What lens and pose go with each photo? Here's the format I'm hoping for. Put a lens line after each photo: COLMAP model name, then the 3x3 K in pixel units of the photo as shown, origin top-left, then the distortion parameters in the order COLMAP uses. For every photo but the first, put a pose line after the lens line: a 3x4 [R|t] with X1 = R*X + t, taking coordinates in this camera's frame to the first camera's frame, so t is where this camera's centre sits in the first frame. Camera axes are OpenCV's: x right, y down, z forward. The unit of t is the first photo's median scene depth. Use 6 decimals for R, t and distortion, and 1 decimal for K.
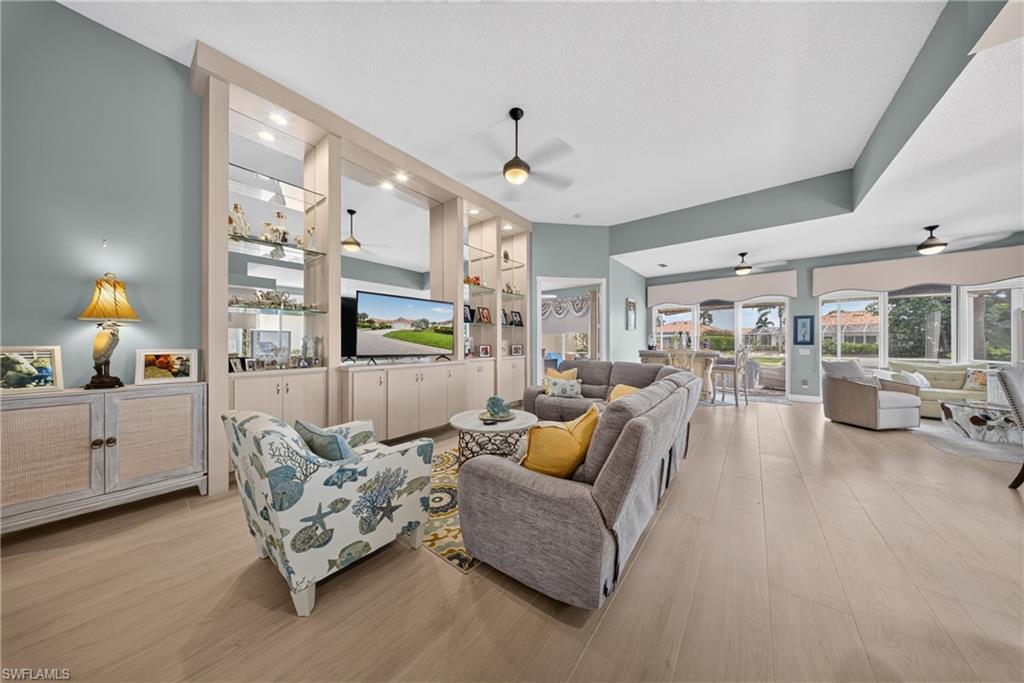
lens RADIAL K [[306.0, 0, 517.5], [0, 306.0, 343.1], [0, 0, 1]] dist [-0.001299, -0.000036]
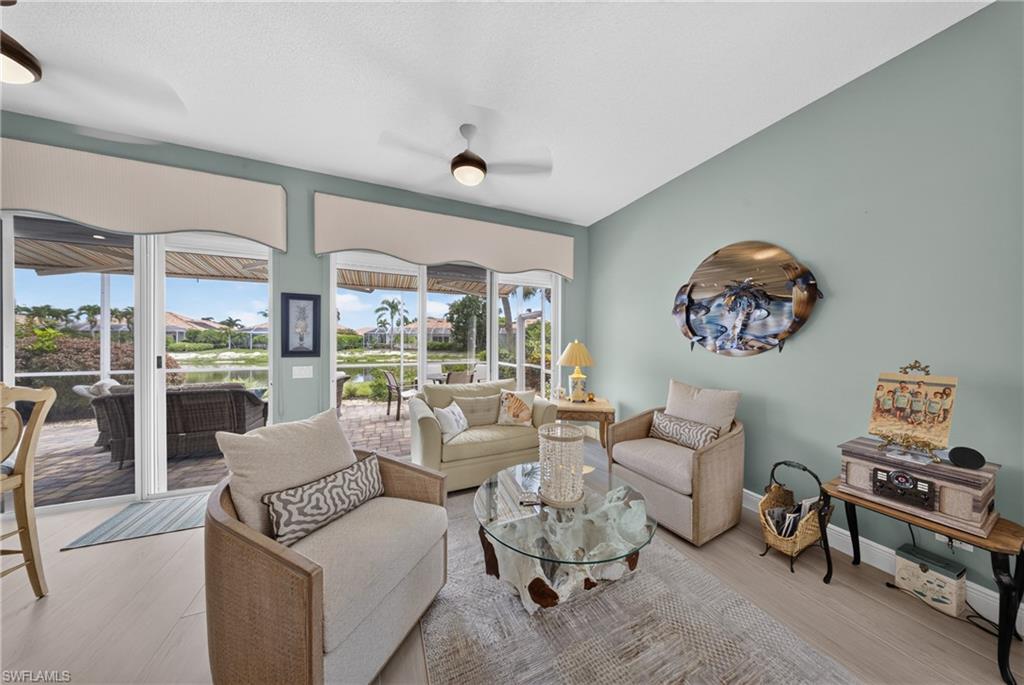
lens RADIAL K [[306.0, 0, 513.9], [0, 306.0, 343.4], [0, 0, 1]] dist [-0.001299, -0.000036]
pose [[0.480590, -0.003001, 0.876940, 0.724090], [-0.003935, 0.999977, 0.005578, -0.019597], [-0.876936, -0.006131, 0.480567, 0.525950]]
